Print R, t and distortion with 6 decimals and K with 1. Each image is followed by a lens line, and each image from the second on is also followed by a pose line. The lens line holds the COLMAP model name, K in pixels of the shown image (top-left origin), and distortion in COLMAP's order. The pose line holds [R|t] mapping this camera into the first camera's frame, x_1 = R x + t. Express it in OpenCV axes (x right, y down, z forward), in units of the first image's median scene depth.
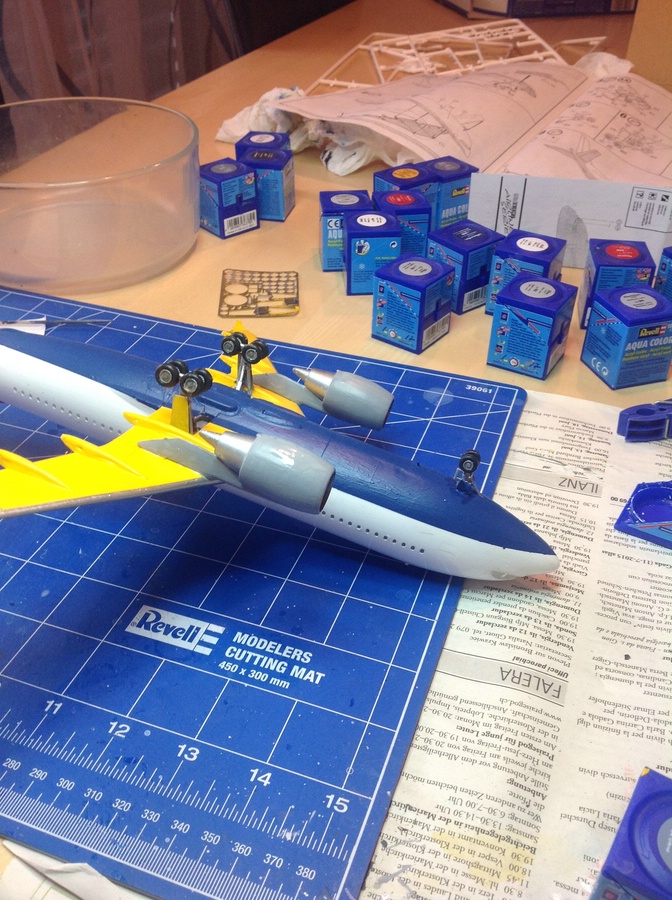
lens RADIAL K [[890.4, 0, 338.7], [0, 890.4, 424.6], [0, 0, 1]] dist [0.182718, -0.462378]
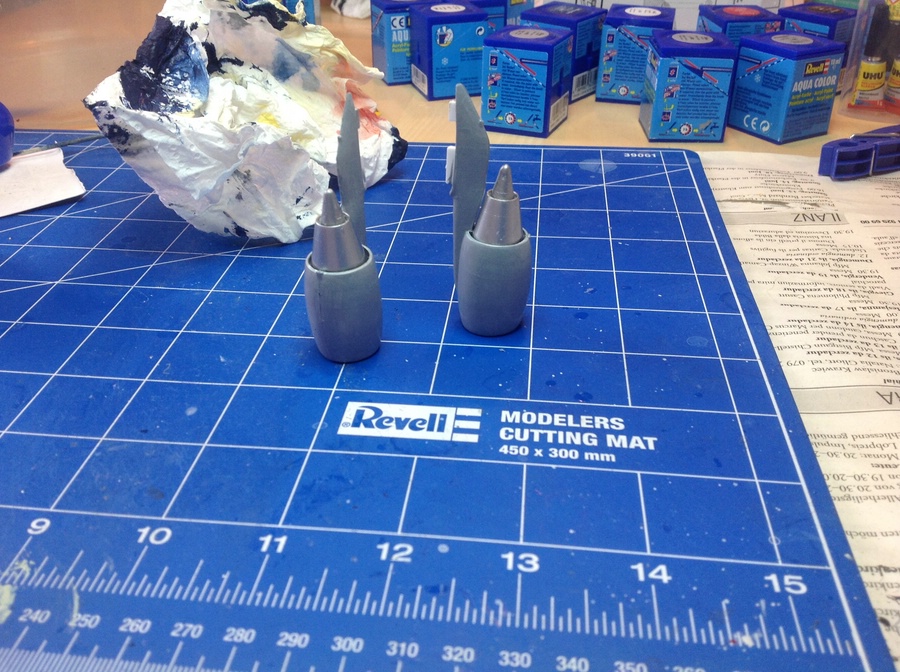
lens RADIAL K [[867.1, 0, 444.7], [0, 867.1, 338.0], [0, 0, 1]] dist [0.194308, -0.518976]
pose [[0.971912, -0.129491, 0.196518, -0.285399], [0.143482, 0.987913, -0.058652, 0.213876], [-0.186548, 0.085202, 0.978744, 0.364467]]
